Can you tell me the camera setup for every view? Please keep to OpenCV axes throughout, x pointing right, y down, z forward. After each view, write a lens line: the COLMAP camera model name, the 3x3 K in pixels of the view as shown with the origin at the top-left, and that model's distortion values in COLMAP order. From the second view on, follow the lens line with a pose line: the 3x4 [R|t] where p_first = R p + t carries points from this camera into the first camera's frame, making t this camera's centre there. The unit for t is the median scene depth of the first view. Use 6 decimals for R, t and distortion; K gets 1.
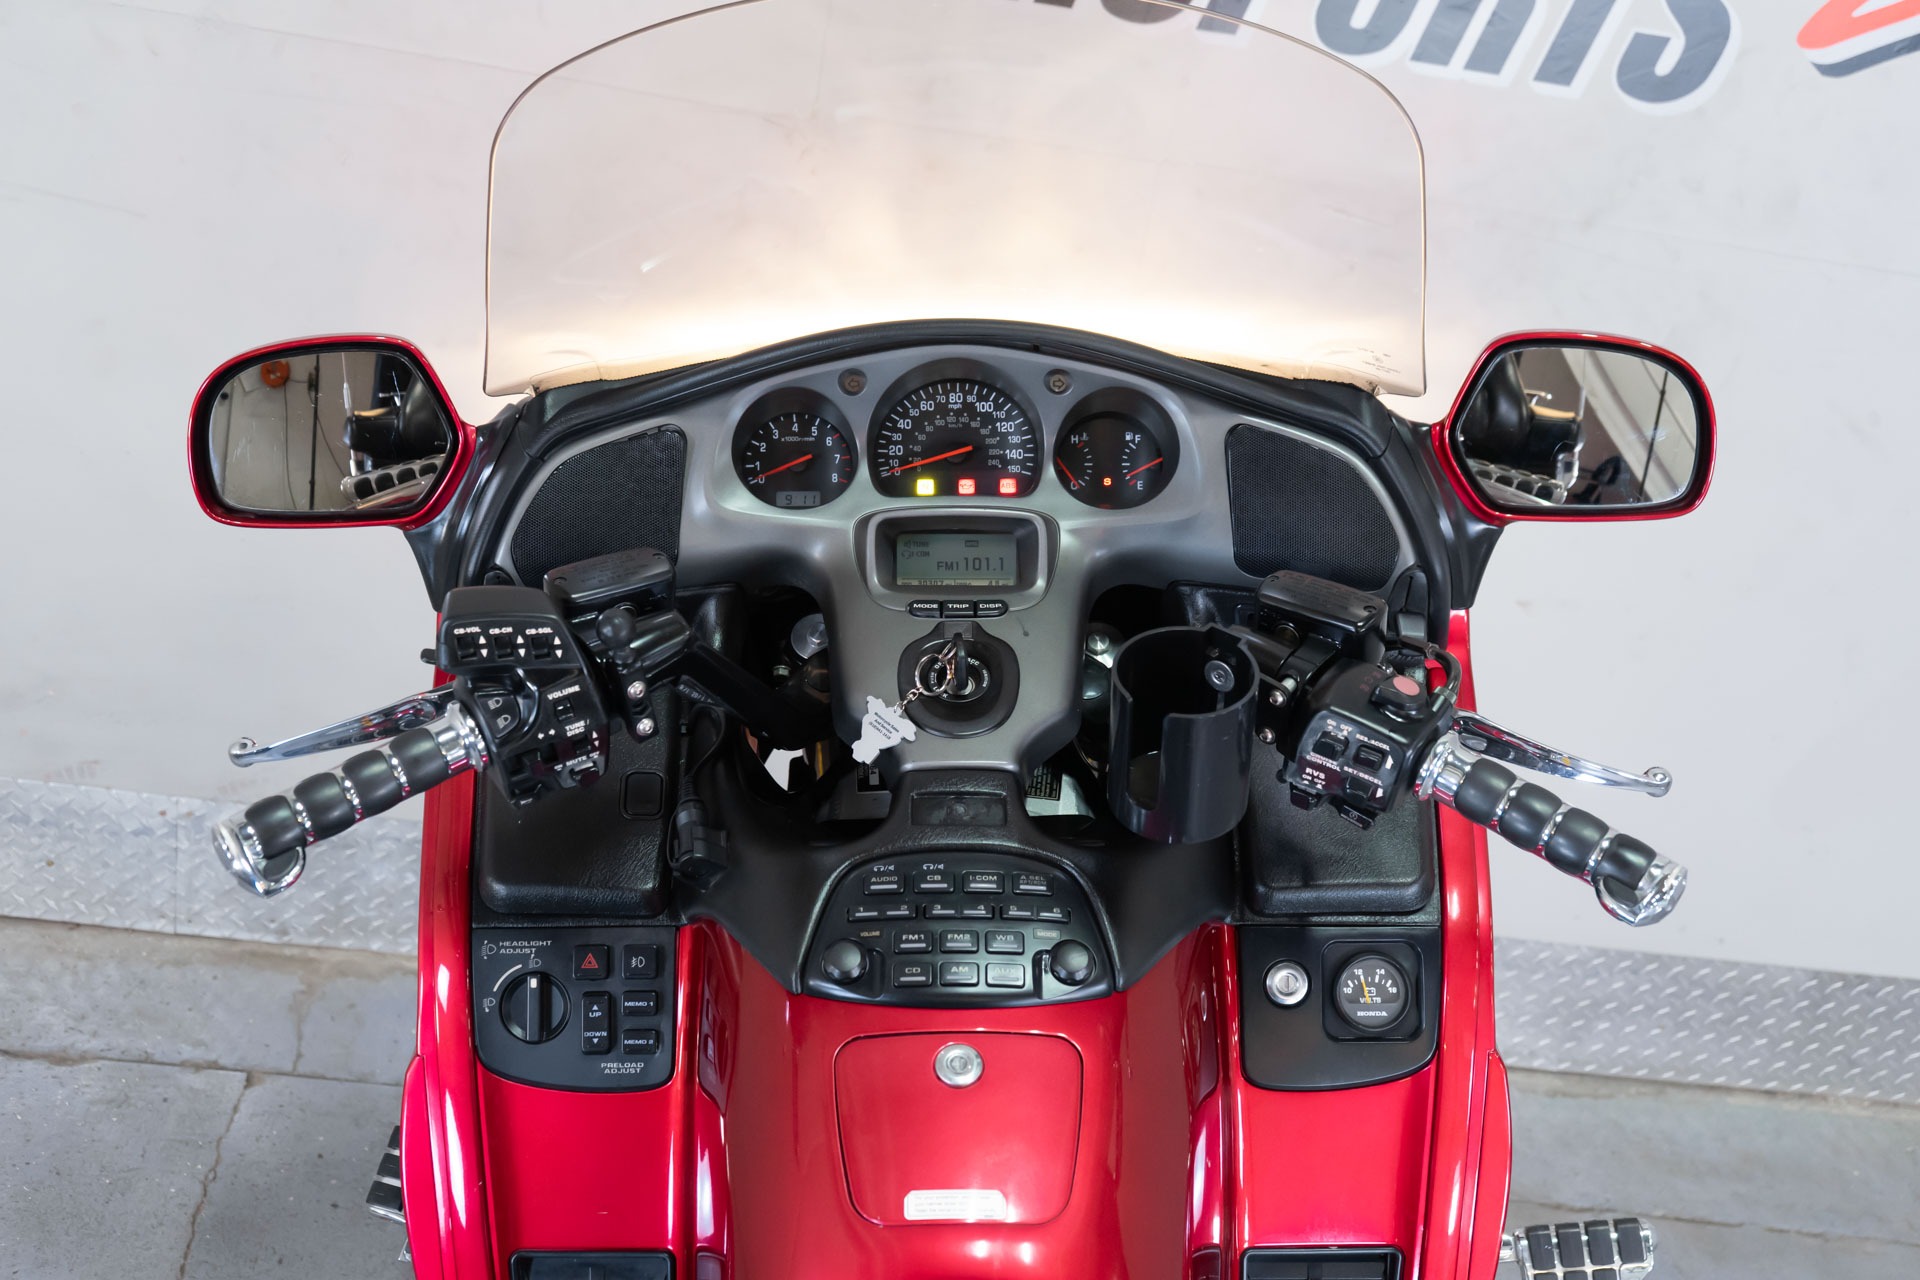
lens RADIAL K [[2260.7, 0, 959.5], [0, 2260.7, 644.9], [0, 0, 1]] dist [-0.031118, 0.000000]
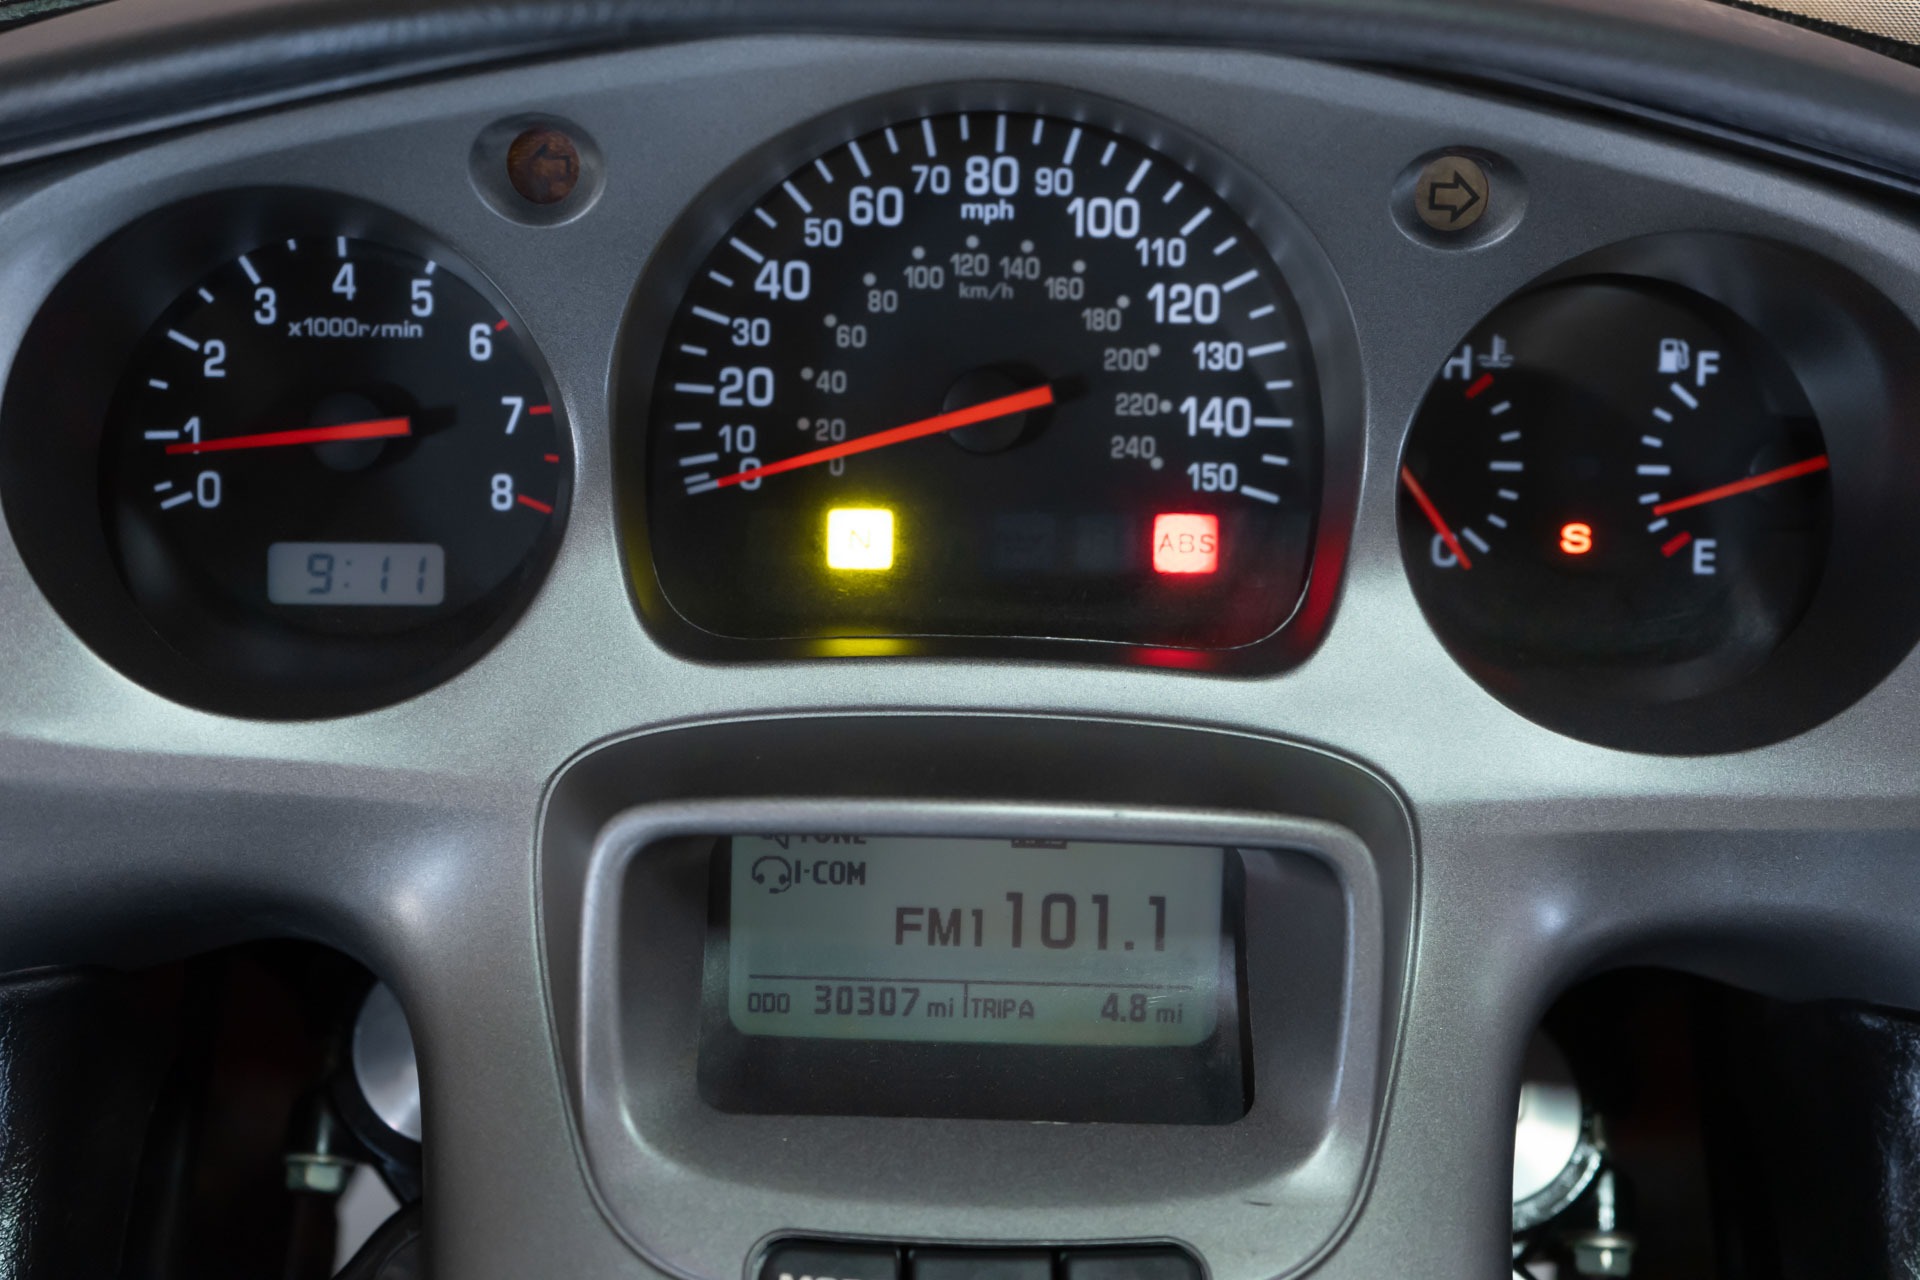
lens RADIAL K [[2622.5, 0, 960.5], [0, 2622.5, 641.6], [0, 0, 1]] dist [0.014750, 0.000000]
pose [[0.999472, 0.029499, 0.013599, -0.007541], [-0.031860, 0.971842, 0.233470, -0.128619], [-0.006329, -0.233780, 0.972269, 0.715715]]
